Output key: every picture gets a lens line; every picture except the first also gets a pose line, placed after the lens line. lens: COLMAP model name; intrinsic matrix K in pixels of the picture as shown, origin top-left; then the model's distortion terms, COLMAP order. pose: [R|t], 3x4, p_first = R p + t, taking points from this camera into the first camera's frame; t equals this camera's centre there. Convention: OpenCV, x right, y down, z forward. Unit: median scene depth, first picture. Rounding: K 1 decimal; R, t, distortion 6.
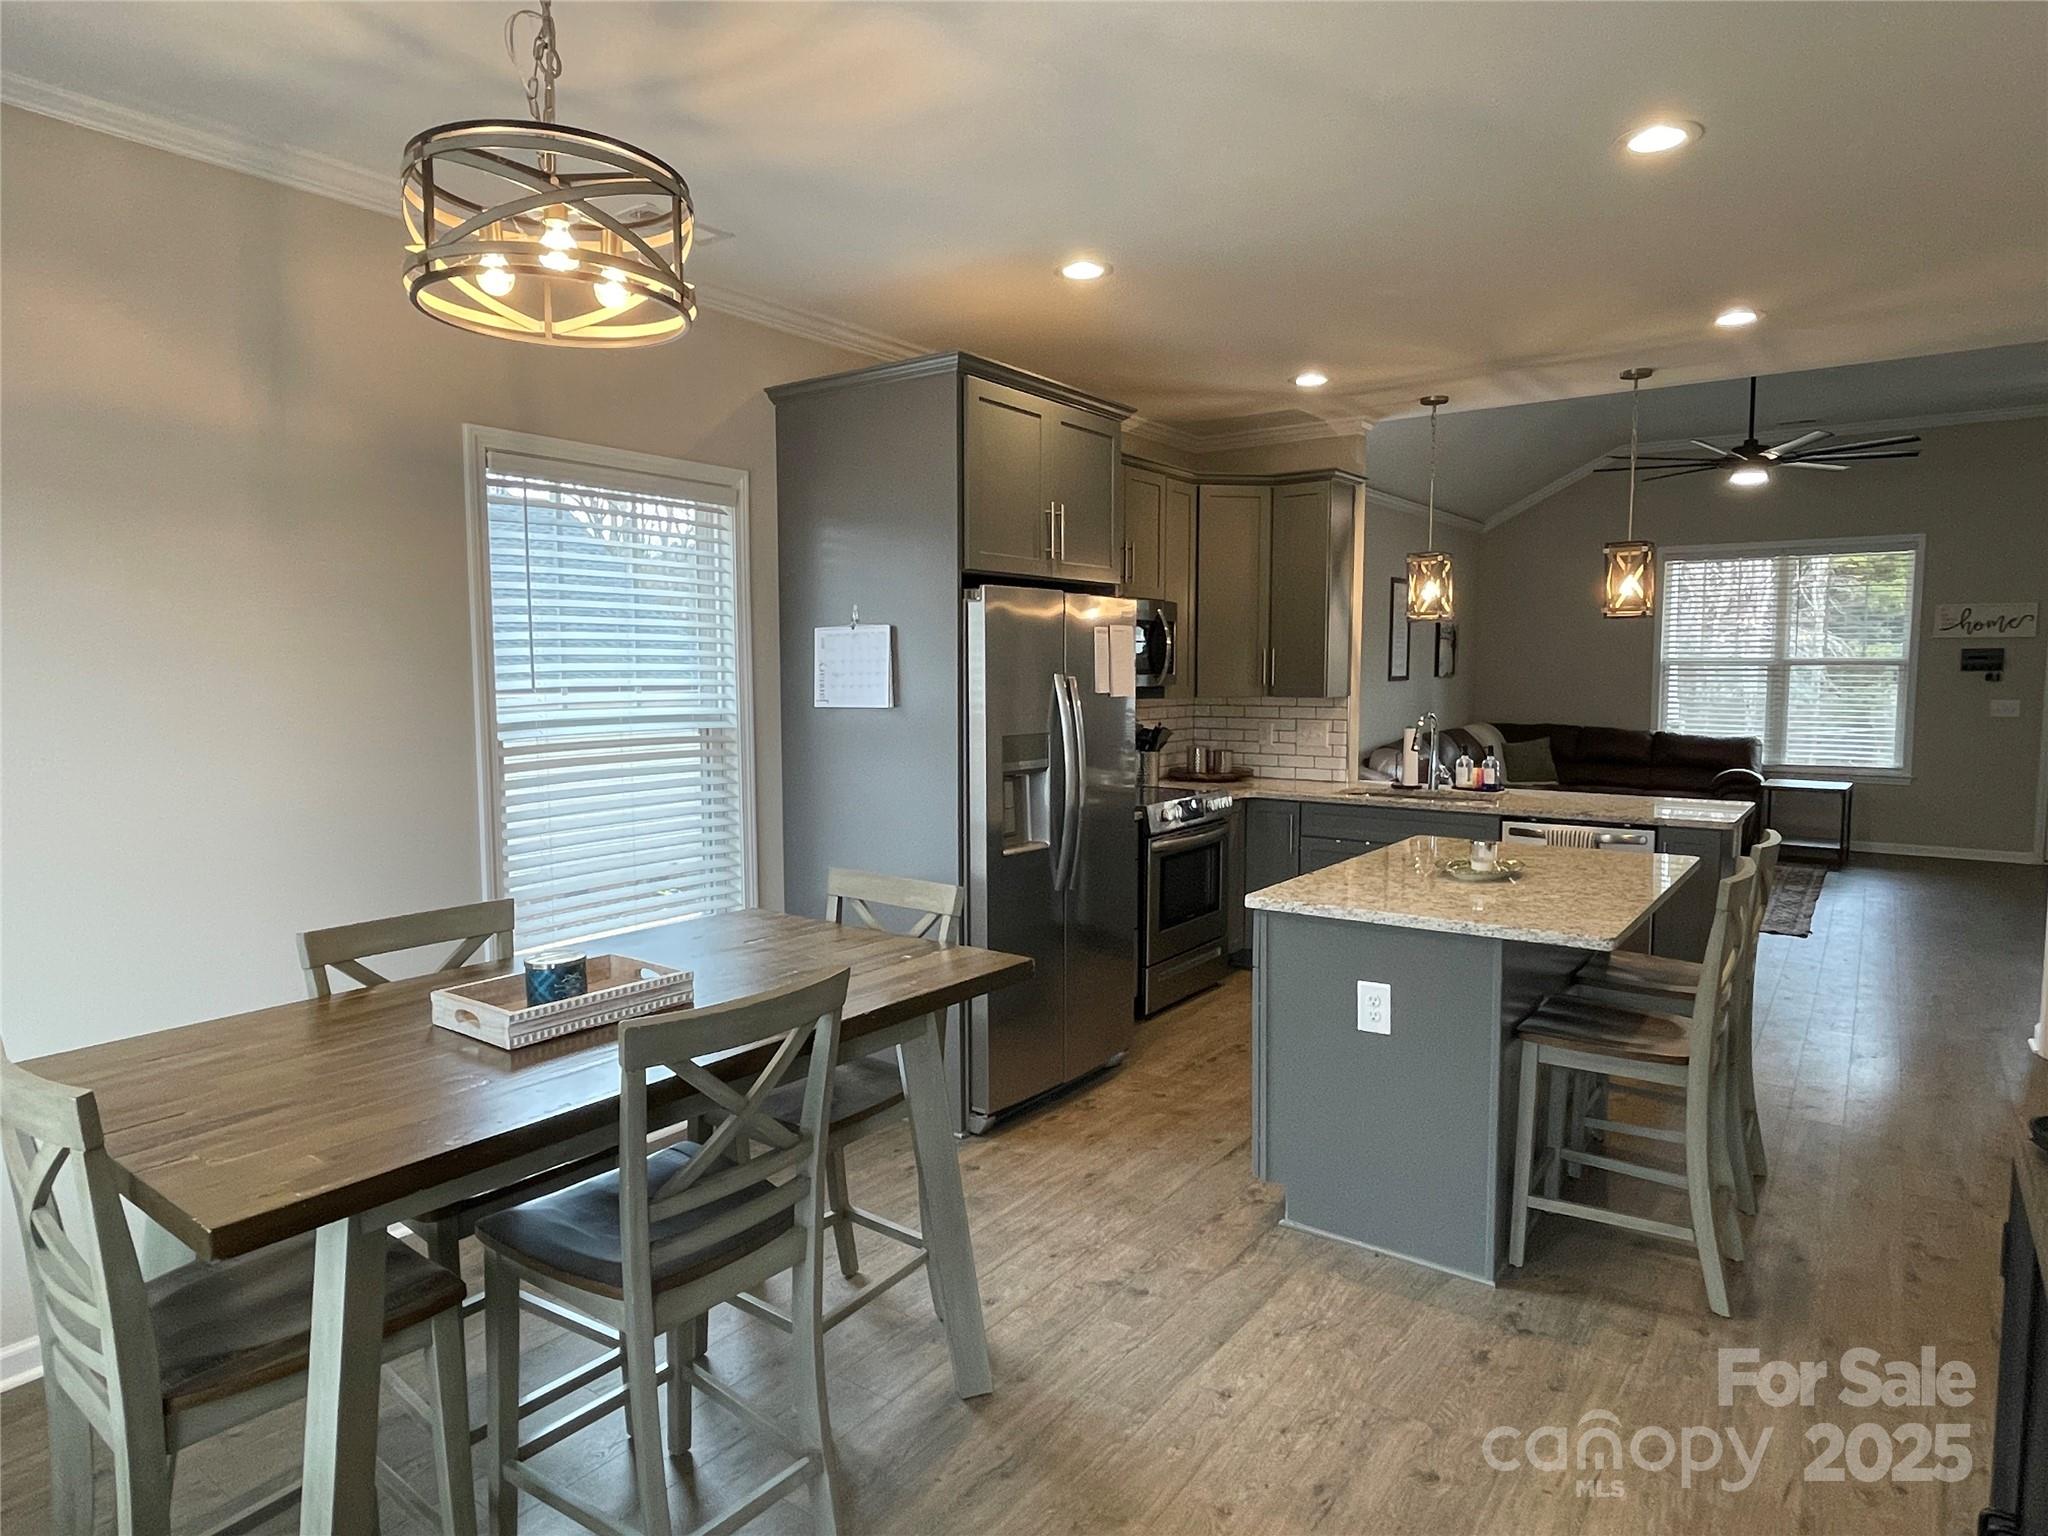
lens RADIAL K [[1194.1, 0, 1023.0], [0, 1194.1, 769.5], [0, 0, 1]] dist [-0.003933, -0.004271]
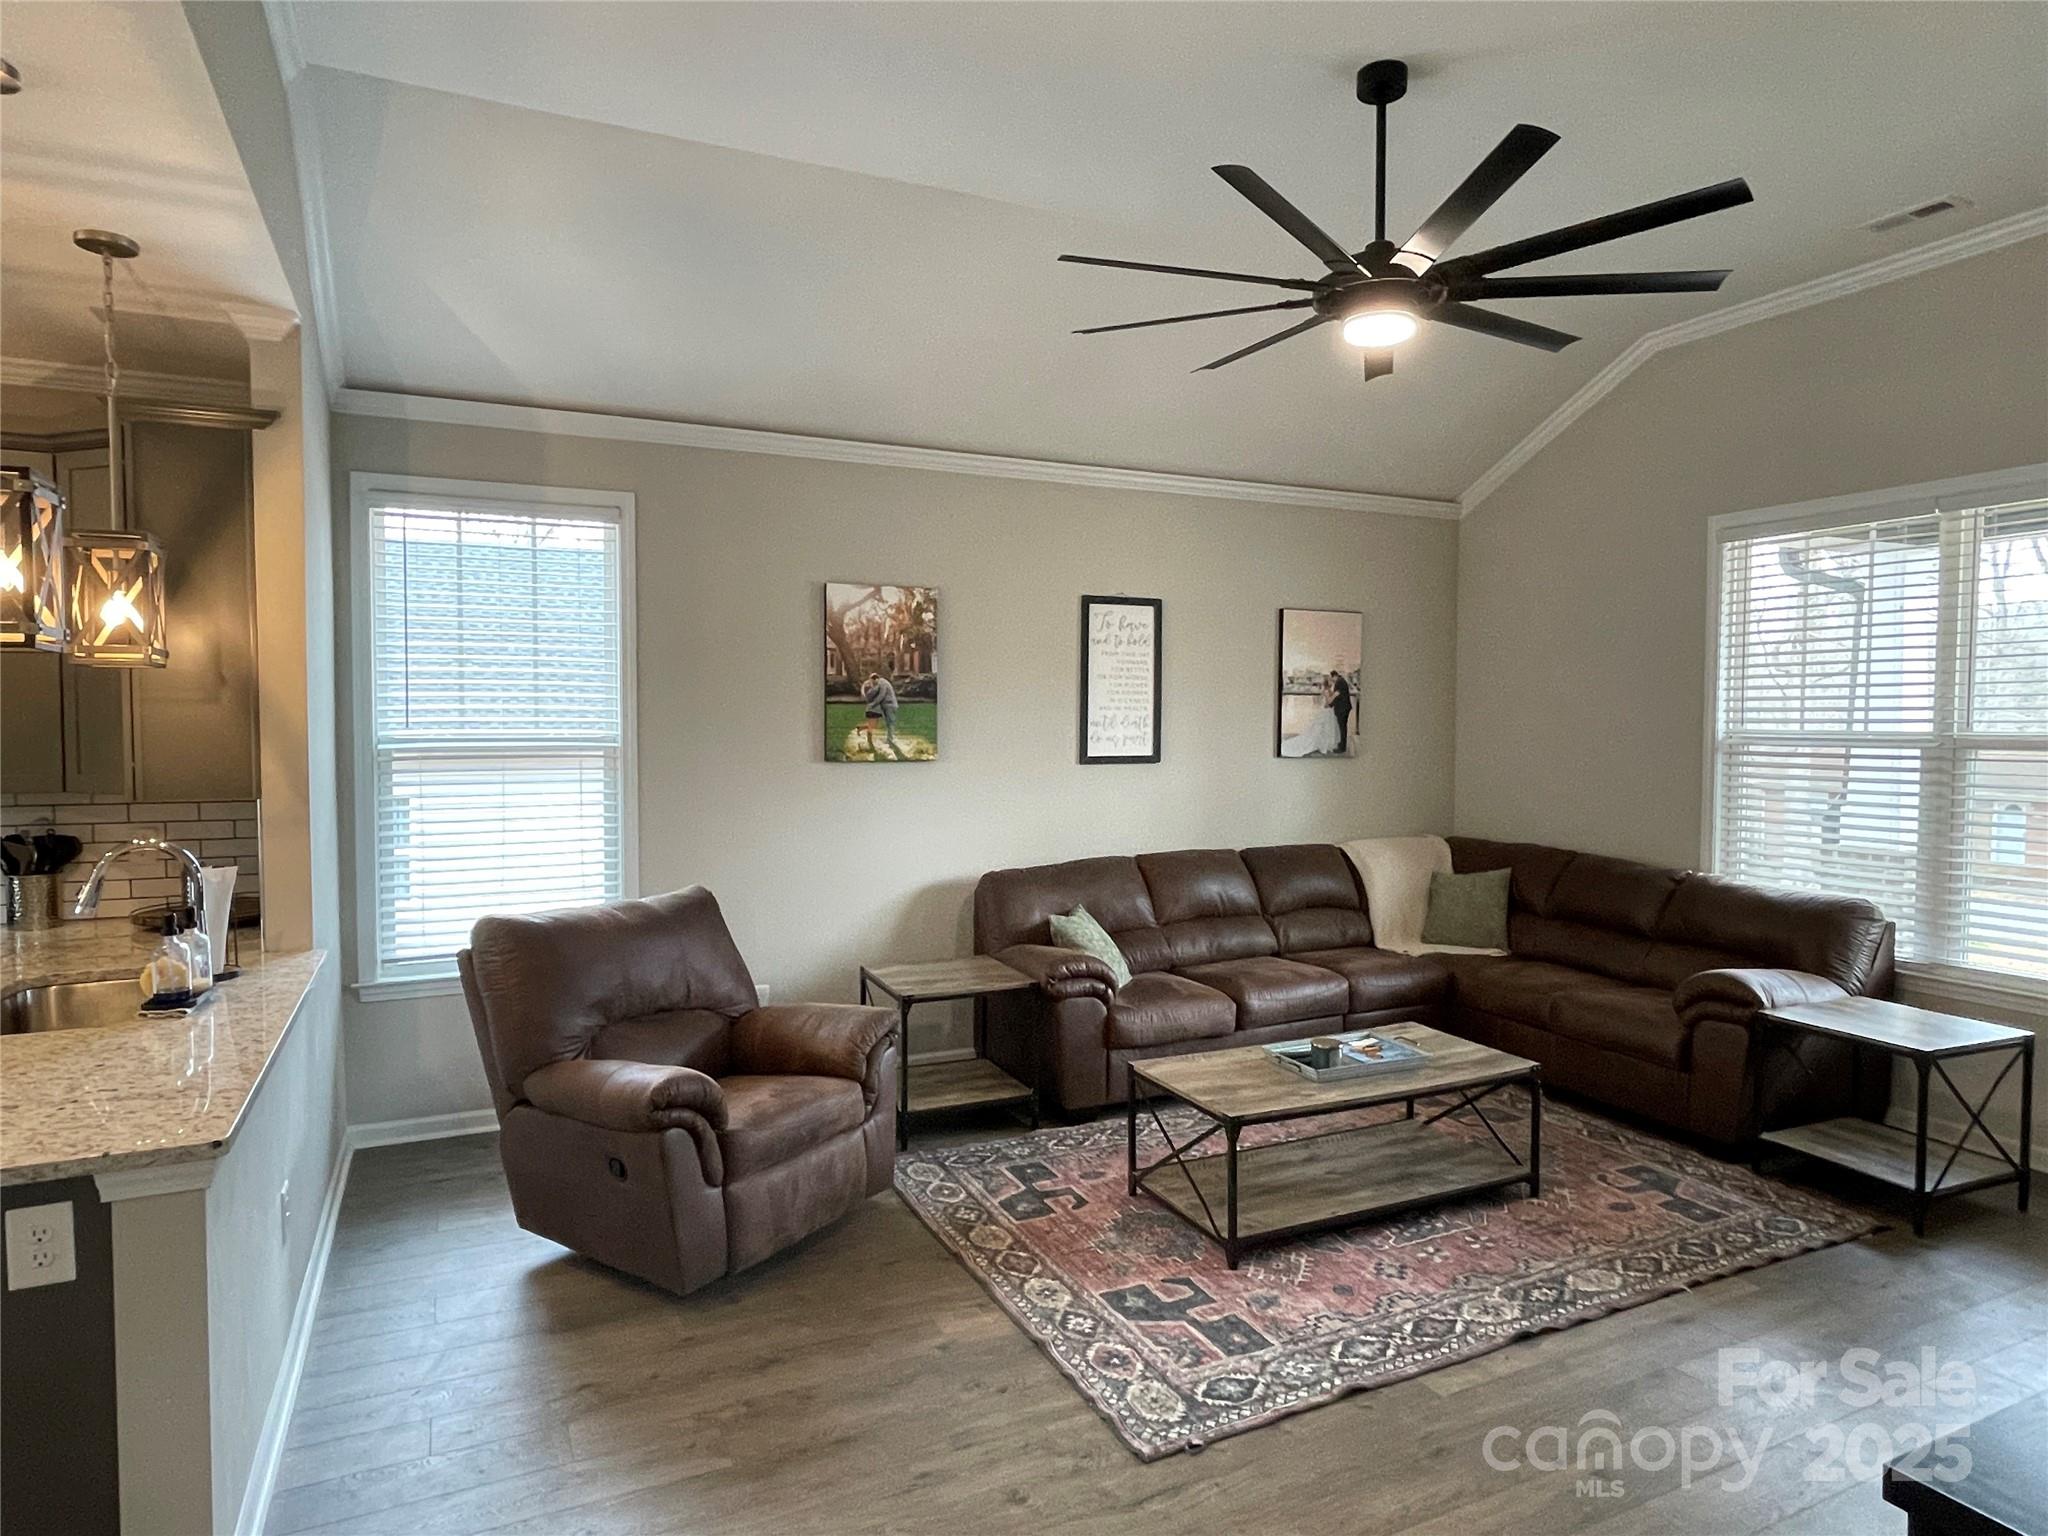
lens RADIAL K [[1194.1, 0, 1023.0], [0, 1194.1, 769.5], [0, 0, 1]] dist [-0.003933, -0.004271]
pose [[0.880258, 0.025960, -0.473785, 0.596121], [-0.048161, 0.998234, -0.034784, -0.051322], [0.472045, 0.053437, 0.879953, 0.471326]]
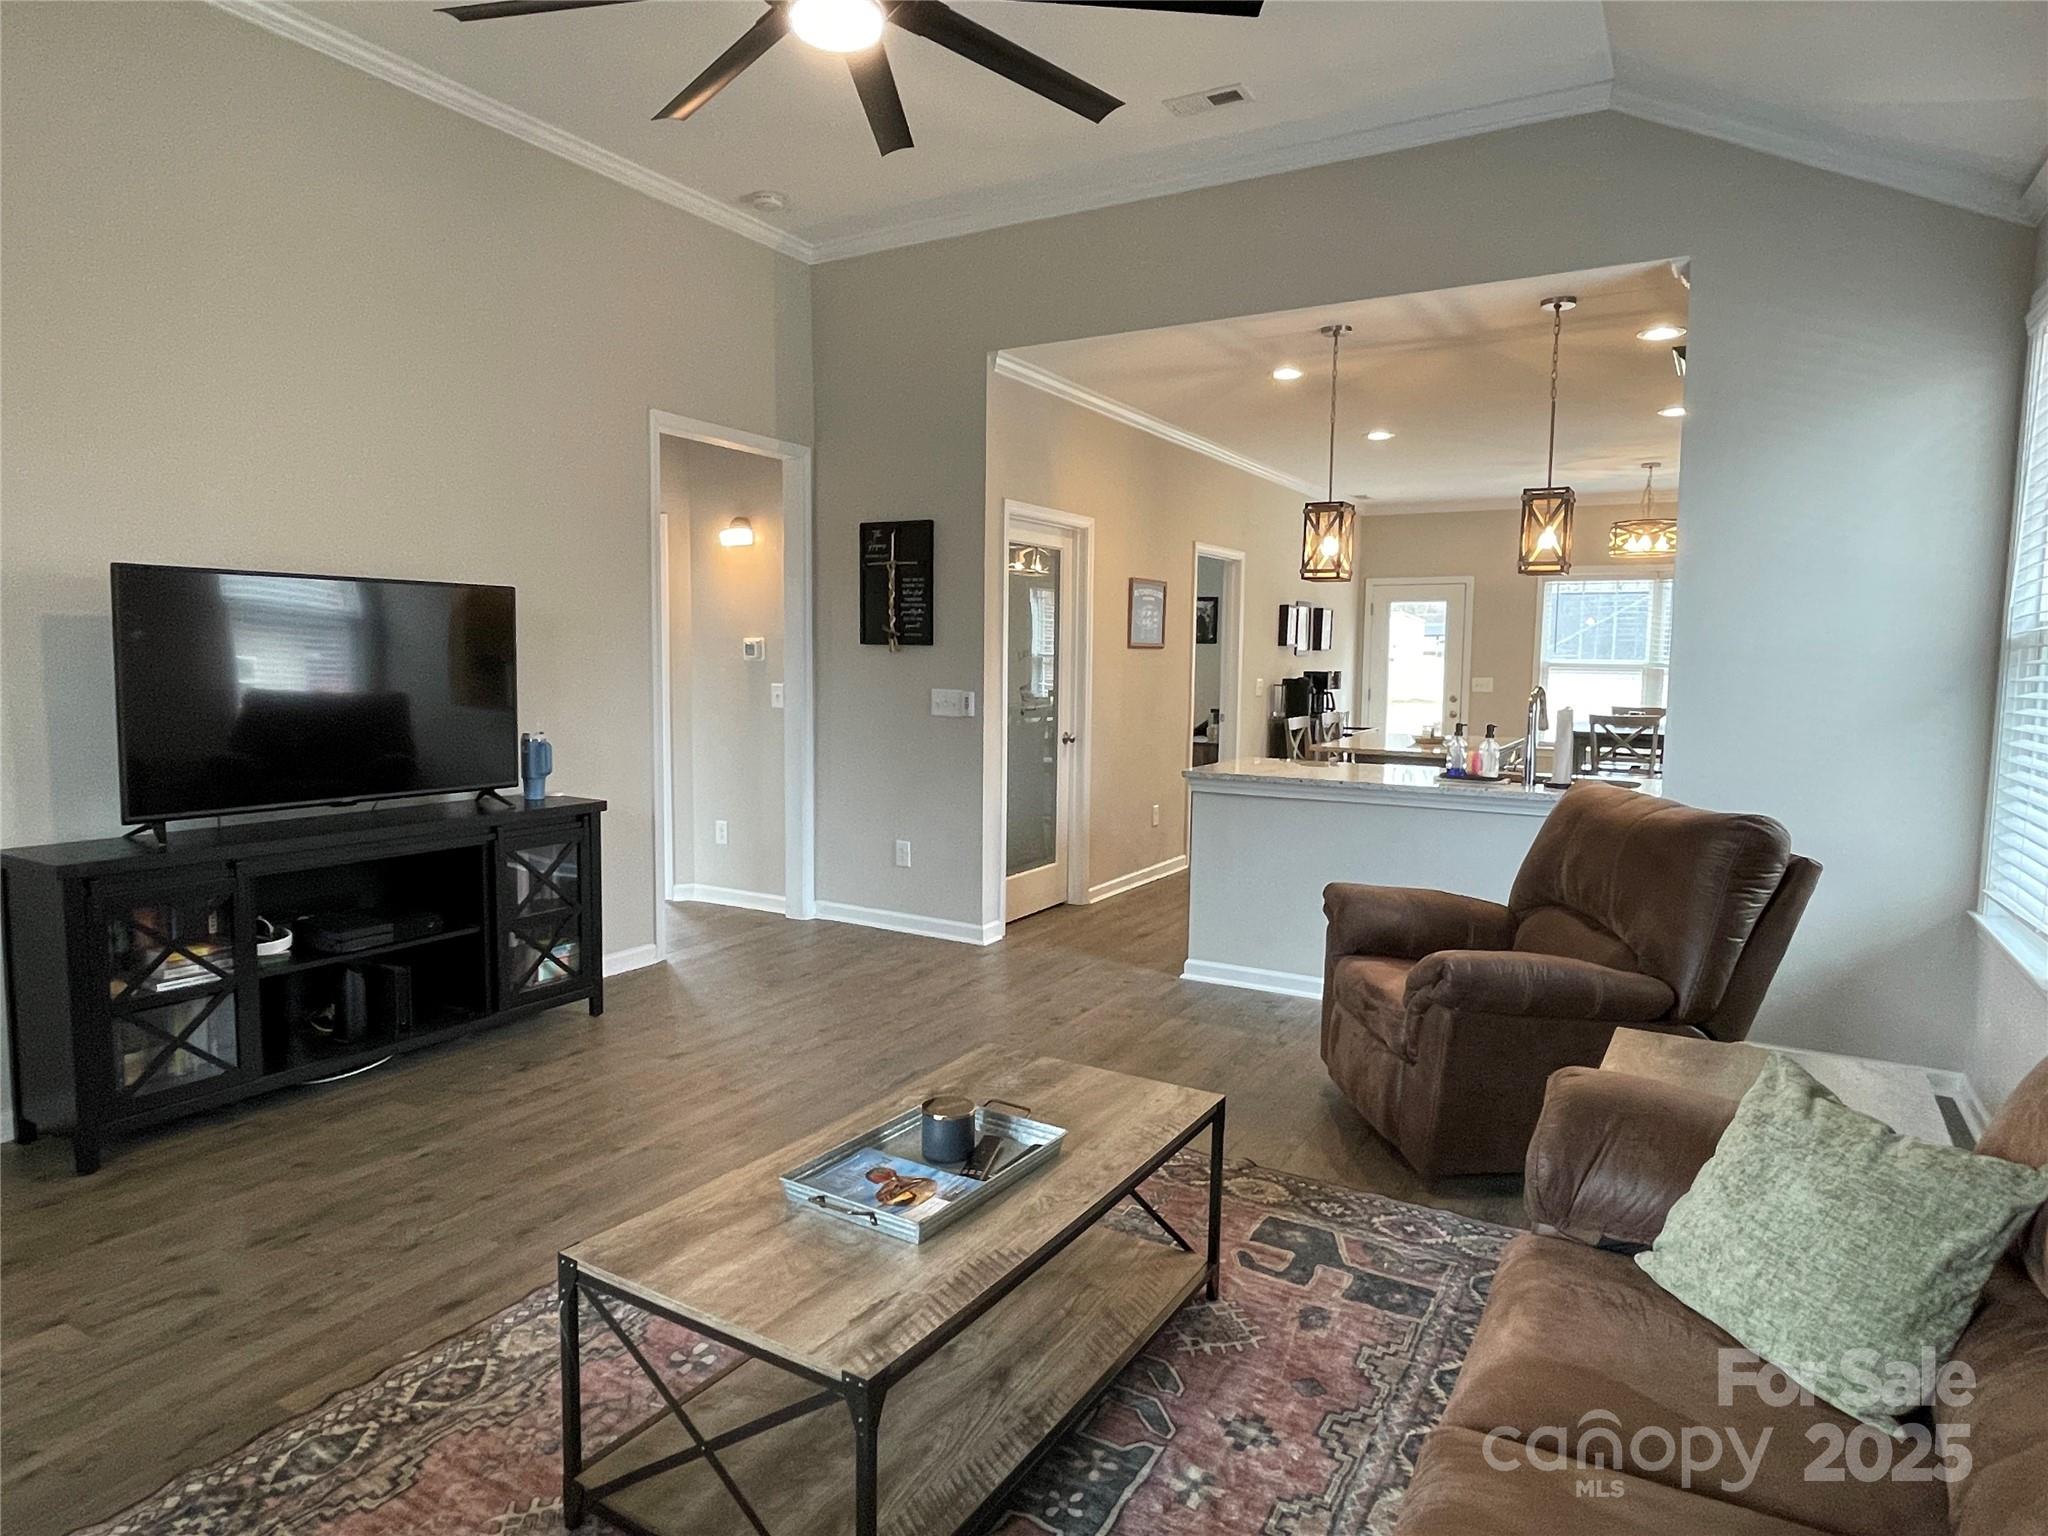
lens RADIAL K [[1192.9, 0, 1024.0], [0, 1192.9, 768.0], [0, 0, 1]] dist [0.000963, -0.001346]
pose [[-0.994775, 0.000468, -0.102090, 0.499418], [-0.018468, 0.982666, 0.184464, -0.089003], [0.100407, 0.185385, -0.977523, 1.150006]]
